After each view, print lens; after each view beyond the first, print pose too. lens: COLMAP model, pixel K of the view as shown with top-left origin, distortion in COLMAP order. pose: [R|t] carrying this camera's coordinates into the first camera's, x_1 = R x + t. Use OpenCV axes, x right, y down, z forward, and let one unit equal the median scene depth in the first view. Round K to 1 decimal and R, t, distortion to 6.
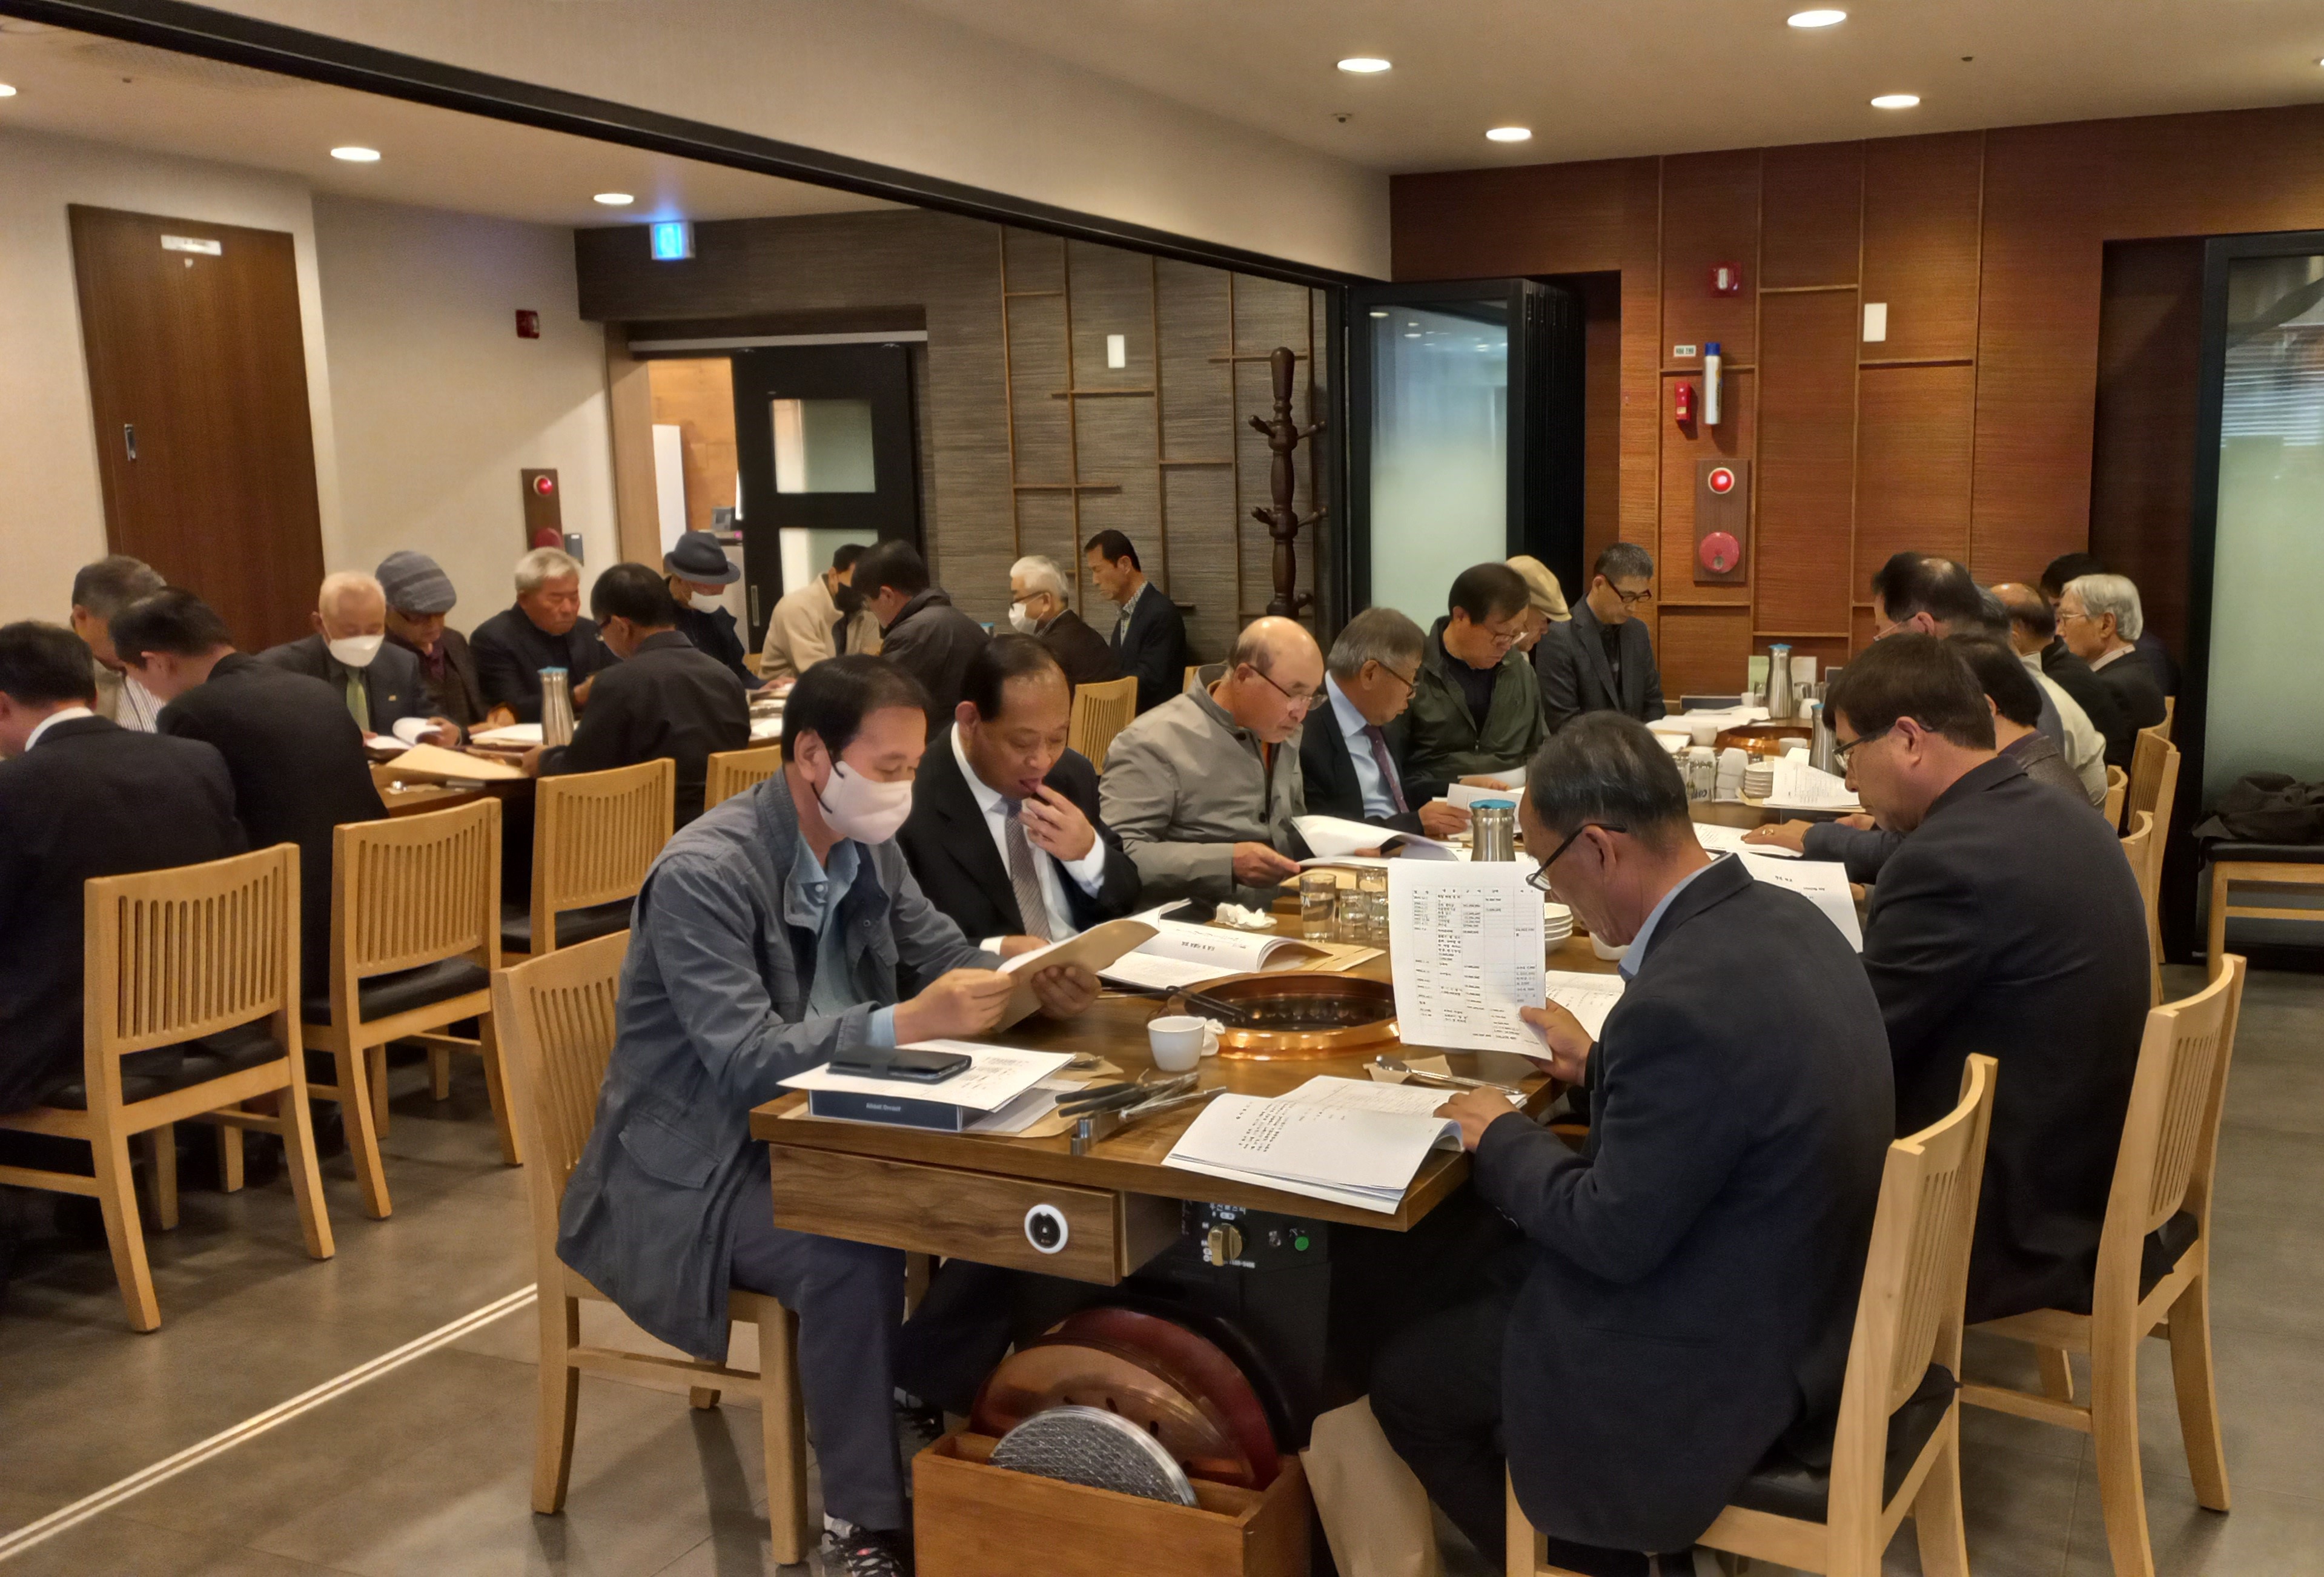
lens RADIAL K [[1982.5, 0, 1425.9], [0, 1982.5, 791.6], [0, 0, 1]] dist [0.083481, -0.110355]
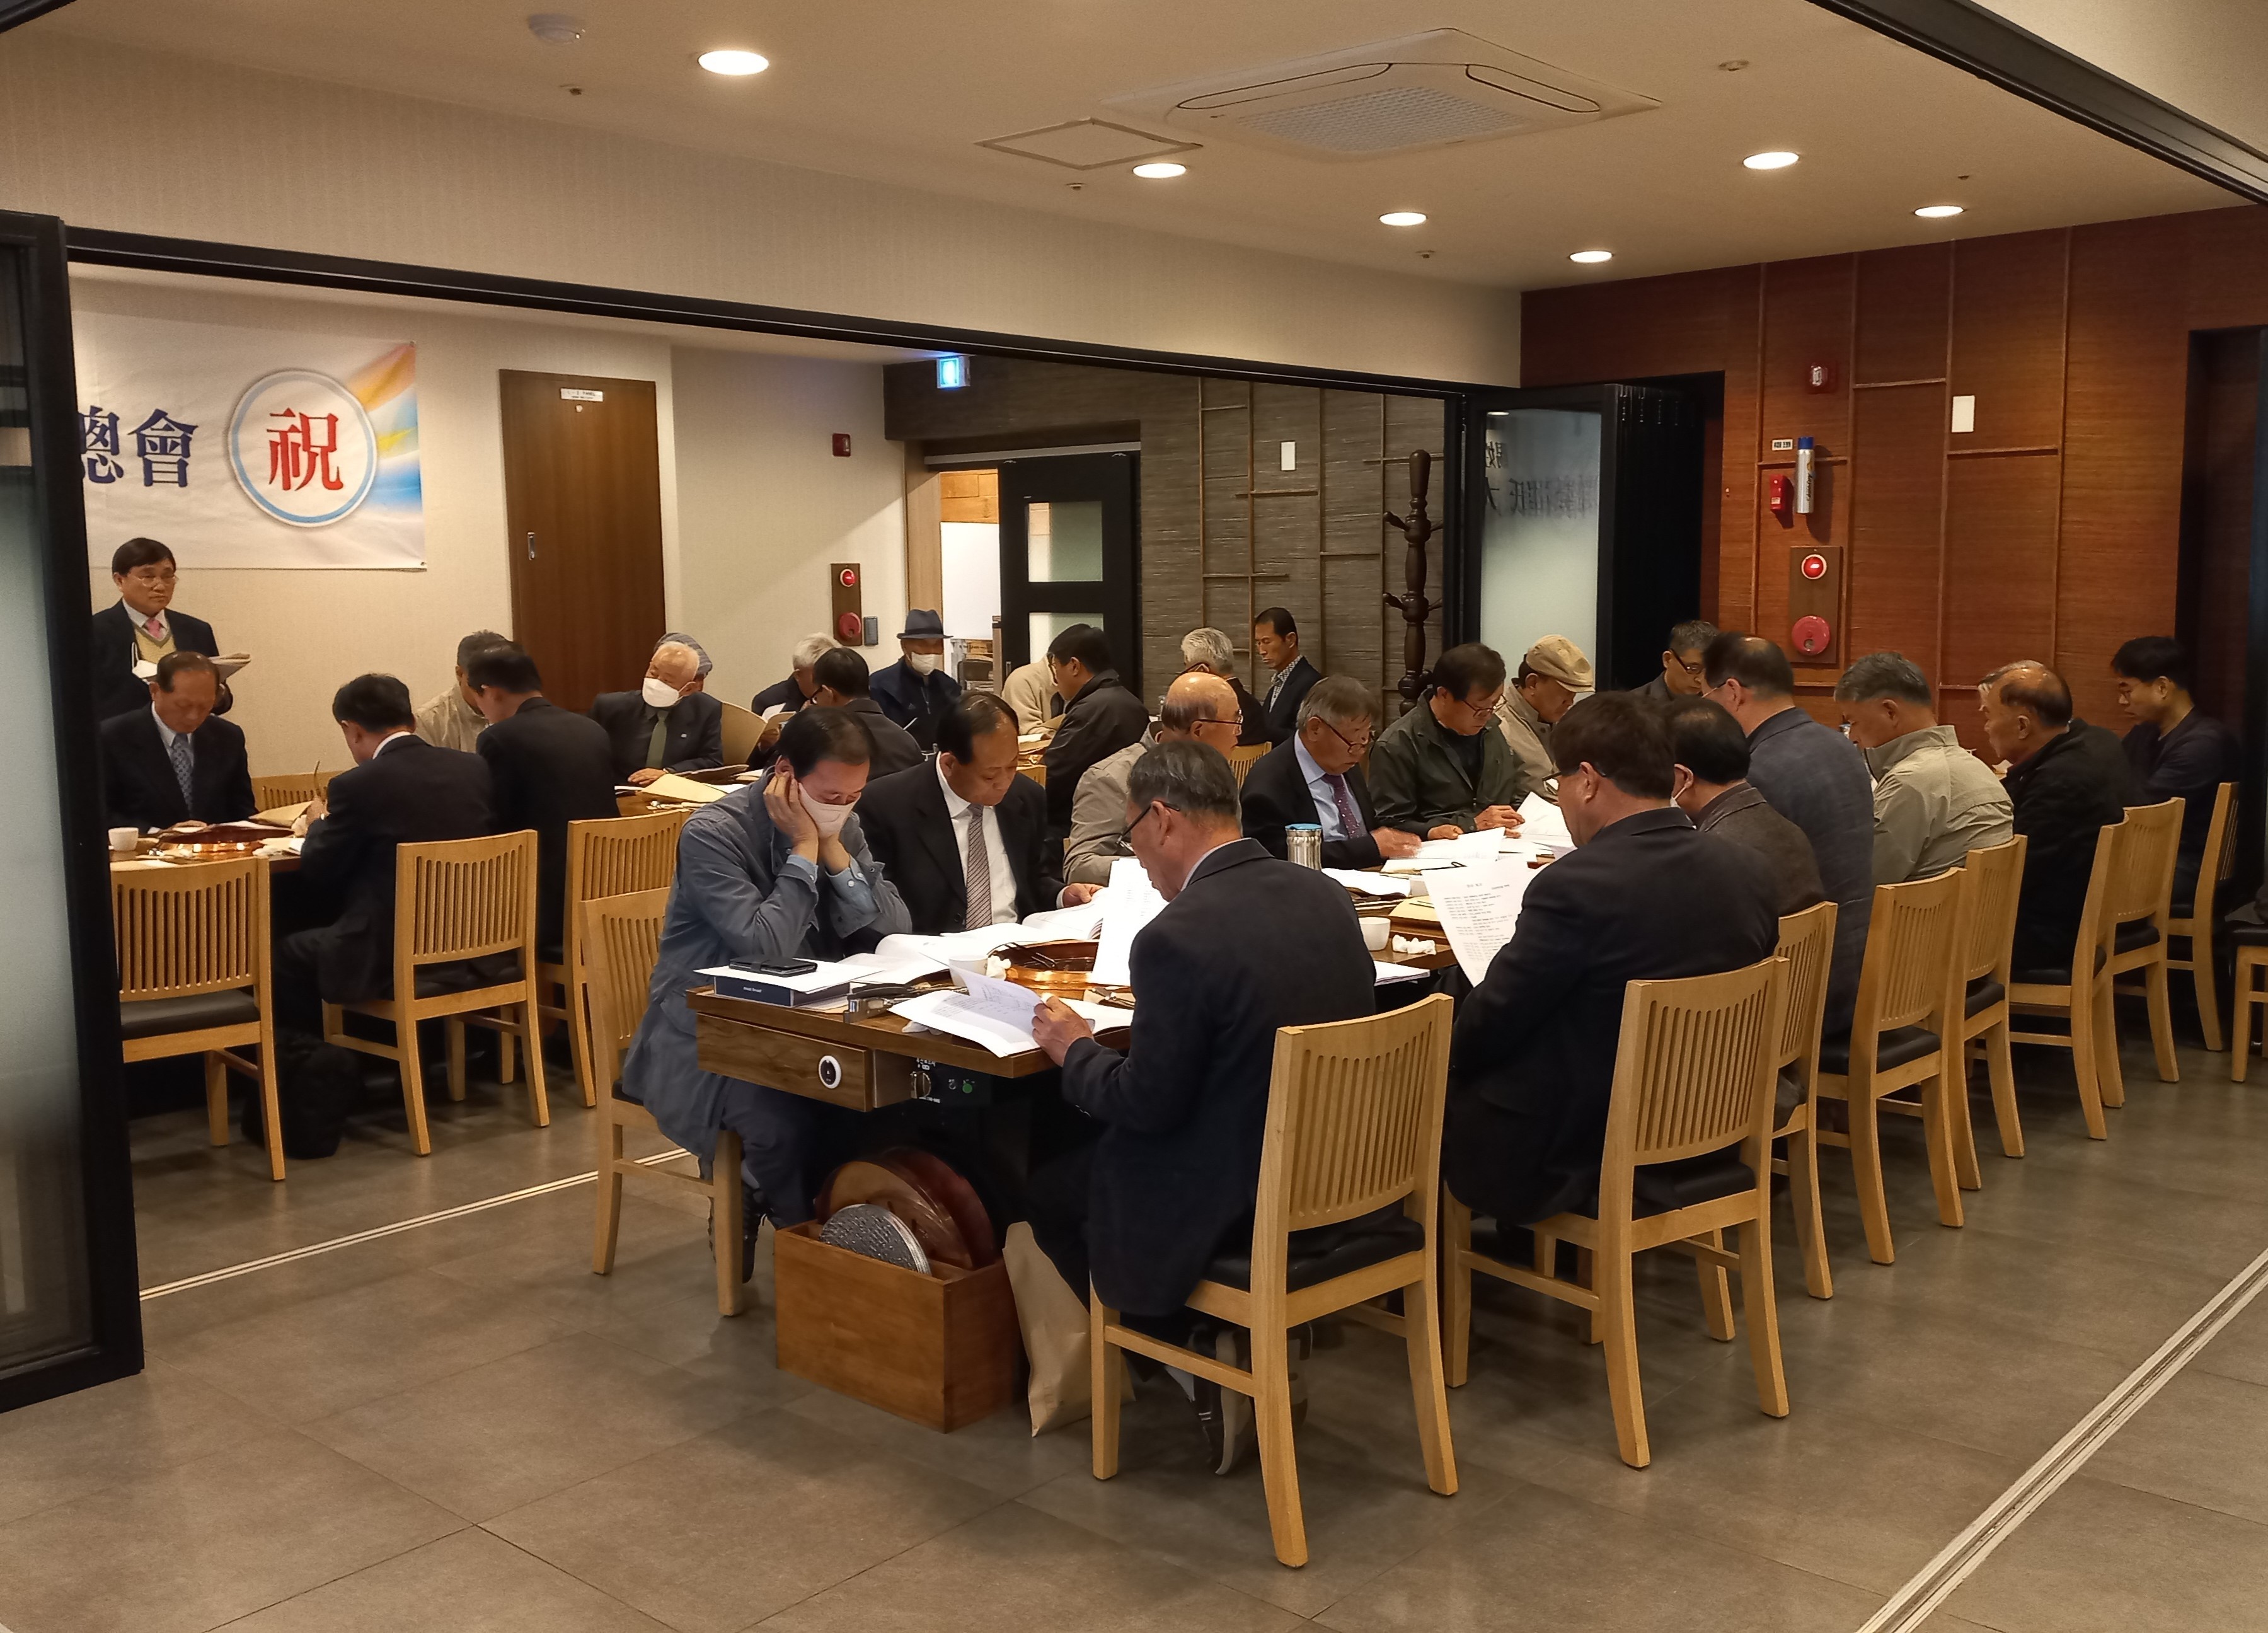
lens RADIAL K [[2079.5, 0, 1164.8], [0, 2079.5, 814.8], [0, 0, 1]] dist [0.100257, -0.222415]
pose [[0.944014, 0.034346, -0.328114, 0.178132], [-0.045745, 0.998586, -0.027086, 0.017525], [0.326720, 0.040579, 0.944250, -0.133490]]
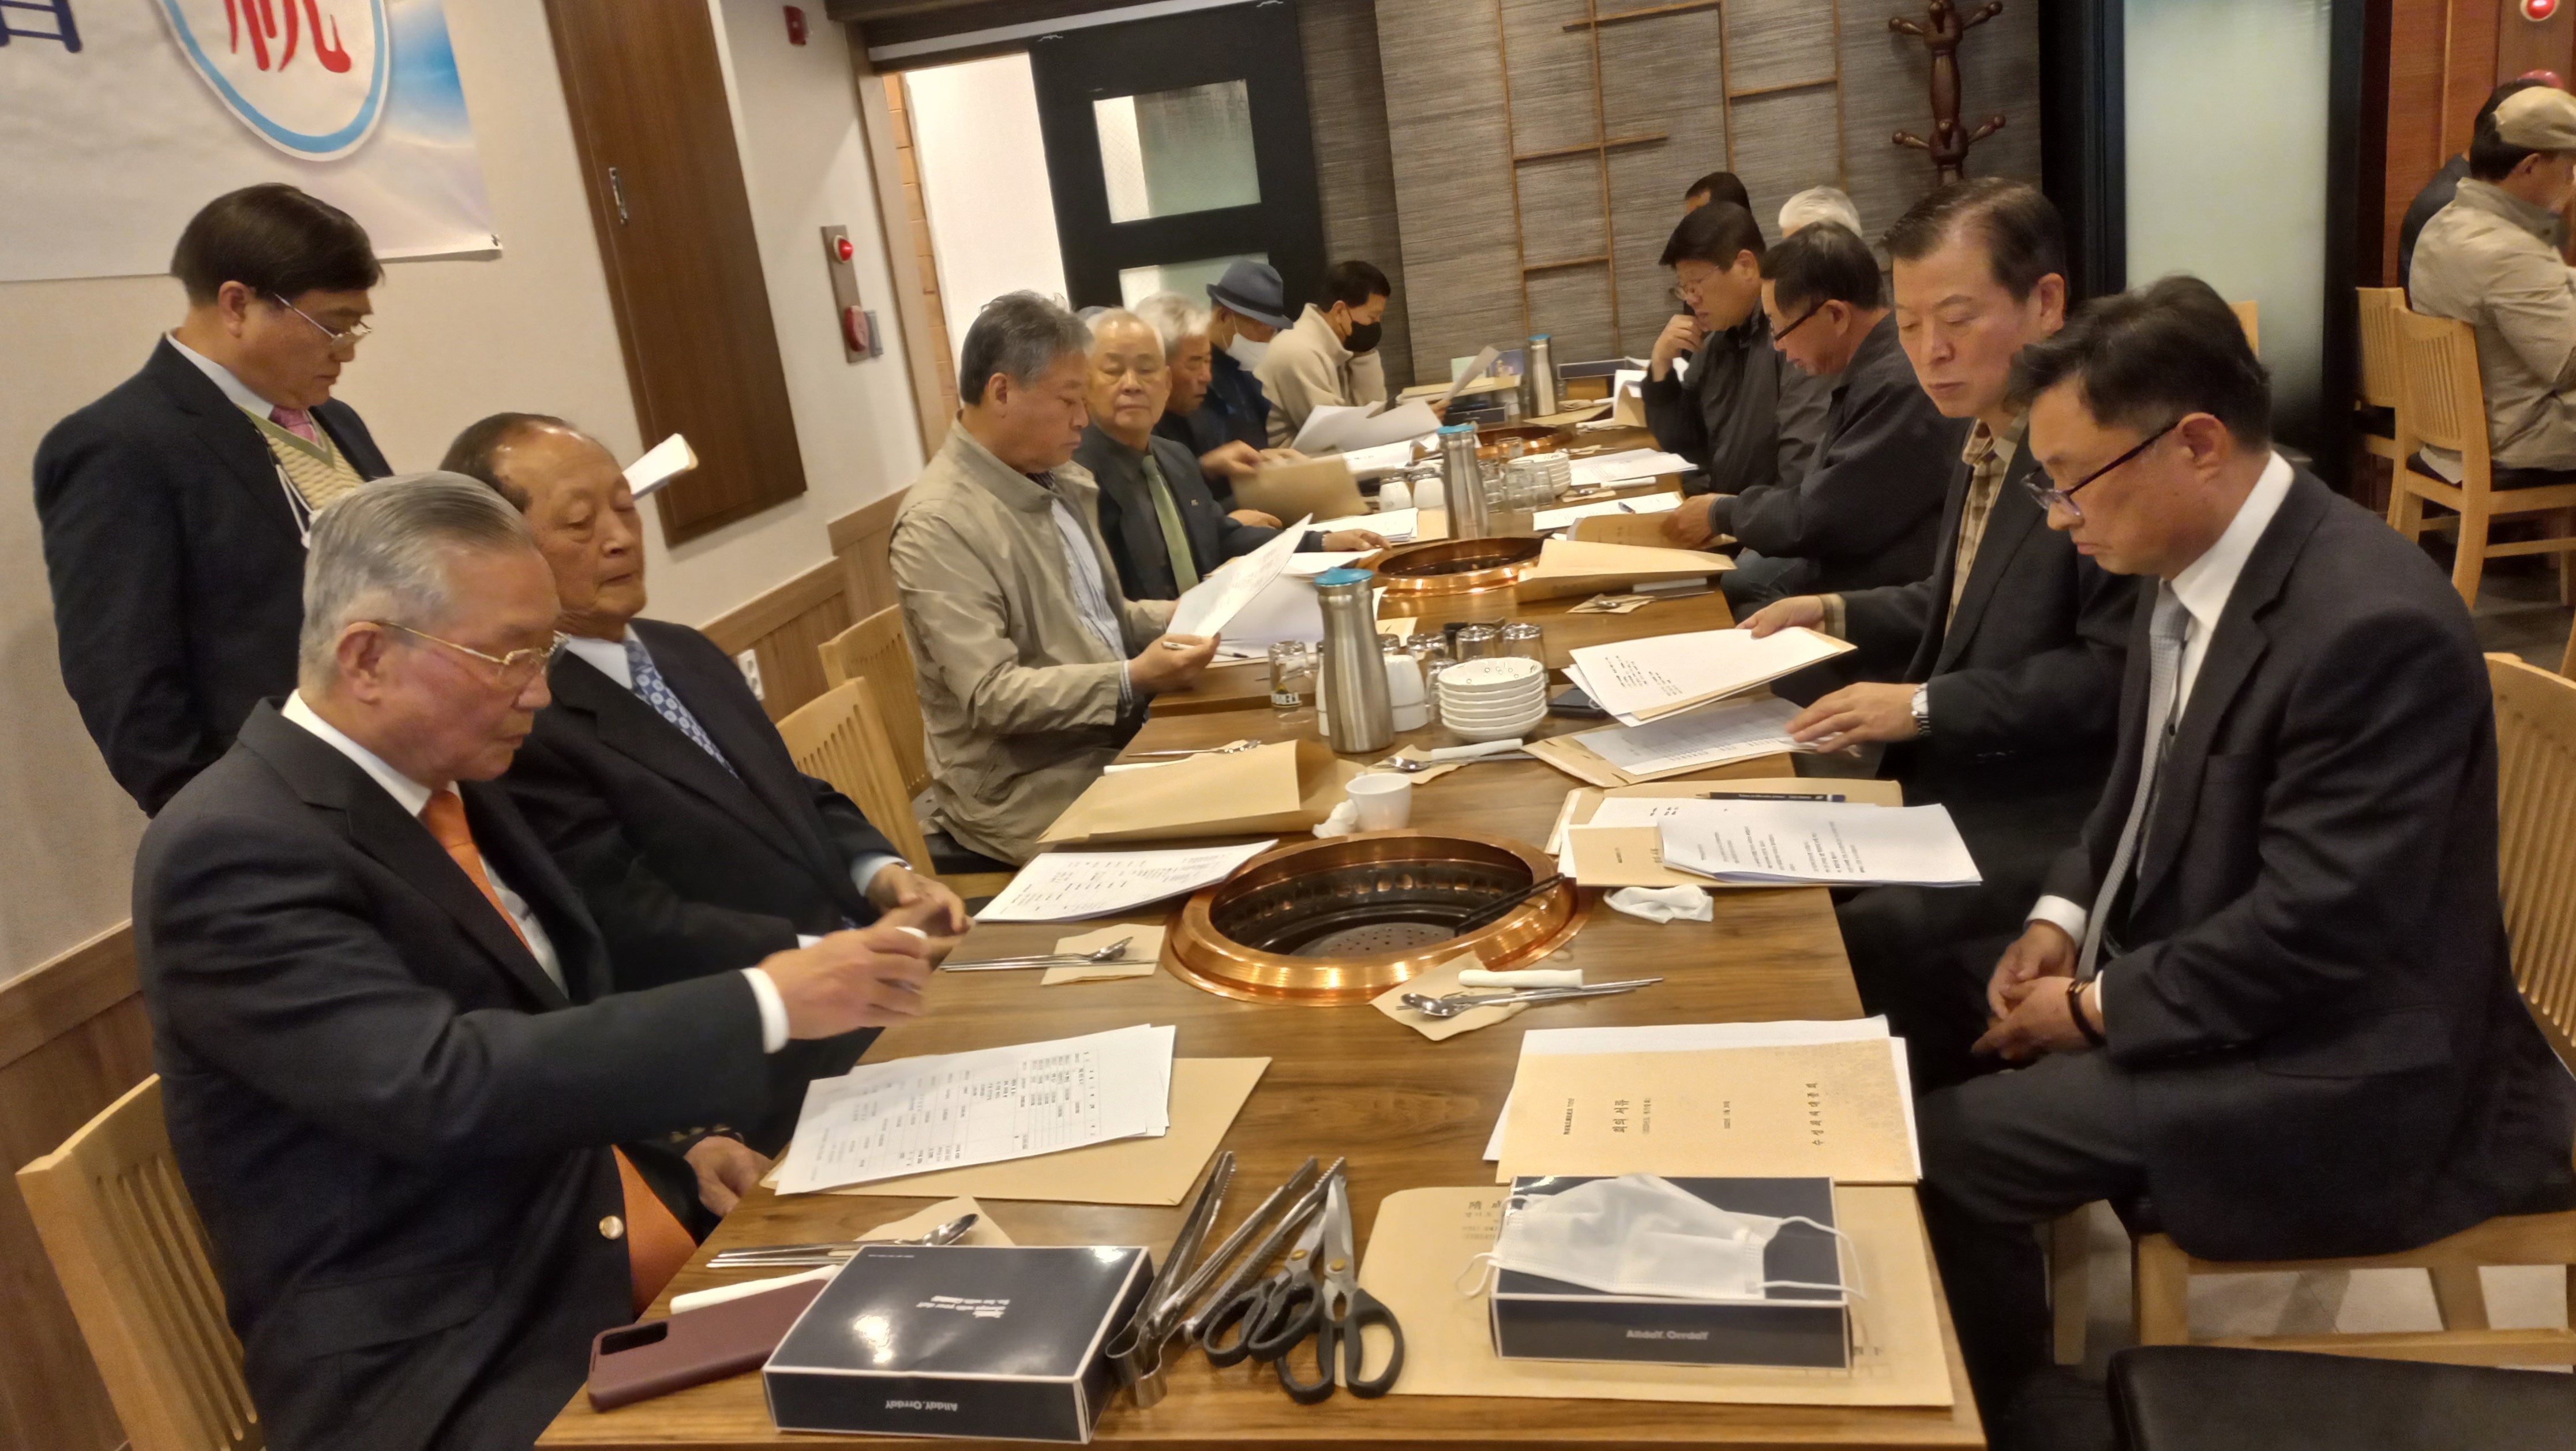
lens RADIAL K [[1915.3, 0, 1282.5], [0, 1915.3, 767.1], [0, 0, 1]] dist [0.038779, -0.002755]
pose [[0.966347, -0.179599, 0.184165, -0.506916], [0.157716, 0.979233, 0.127390, -0.031222], [-0.203220, -0.094057, 0.974605, 0.274794]]
